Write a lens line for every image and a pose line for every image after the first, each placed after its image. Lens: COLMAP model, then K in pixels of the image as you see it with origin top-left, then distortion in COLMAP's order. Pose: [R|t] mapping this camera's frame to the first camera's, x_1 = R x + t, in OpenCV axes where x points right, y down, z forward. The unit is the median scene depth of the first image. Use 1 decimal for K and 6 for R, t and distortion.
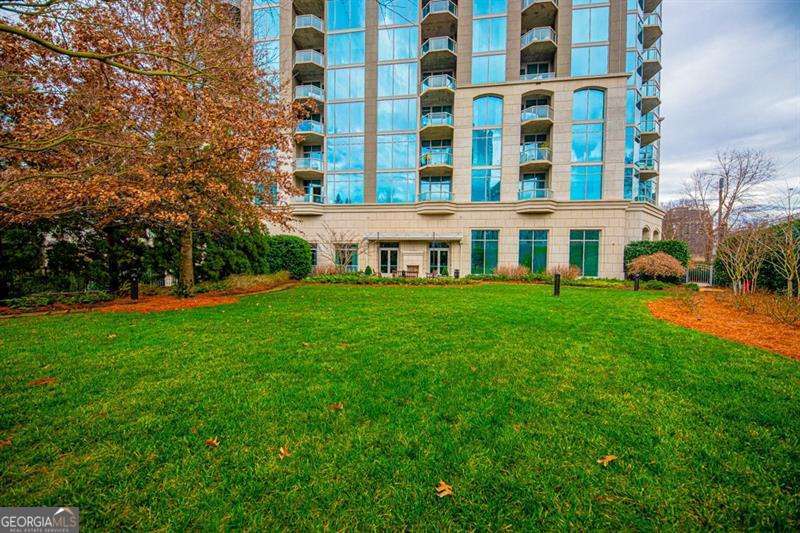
lens RADIAL K [[265.0, 0, 400.0], [0, 265.0, 266.5], [0, 0, 1]] dist [0.000410, -0.000031]
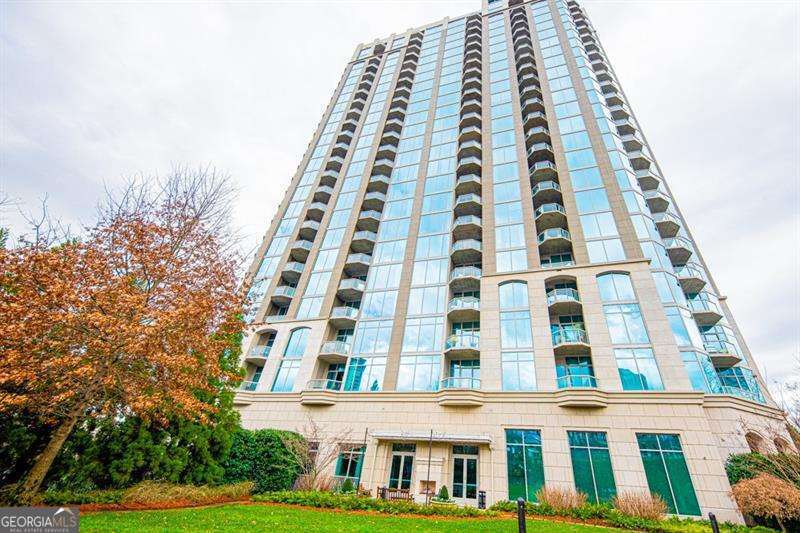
lens RADIAL K [[312.6, 0, 453.5], [0, 312.6, 266.1], [0, 0, 1]] dist [0.010405, -0.000162]
pose [[0.990687, -0.039092, -0.130424, 0.261317], [-0.043103, 0.818590, -0.572758, 0.004619], [0.129154, 0.573046, 0.809282, -0.035732]]
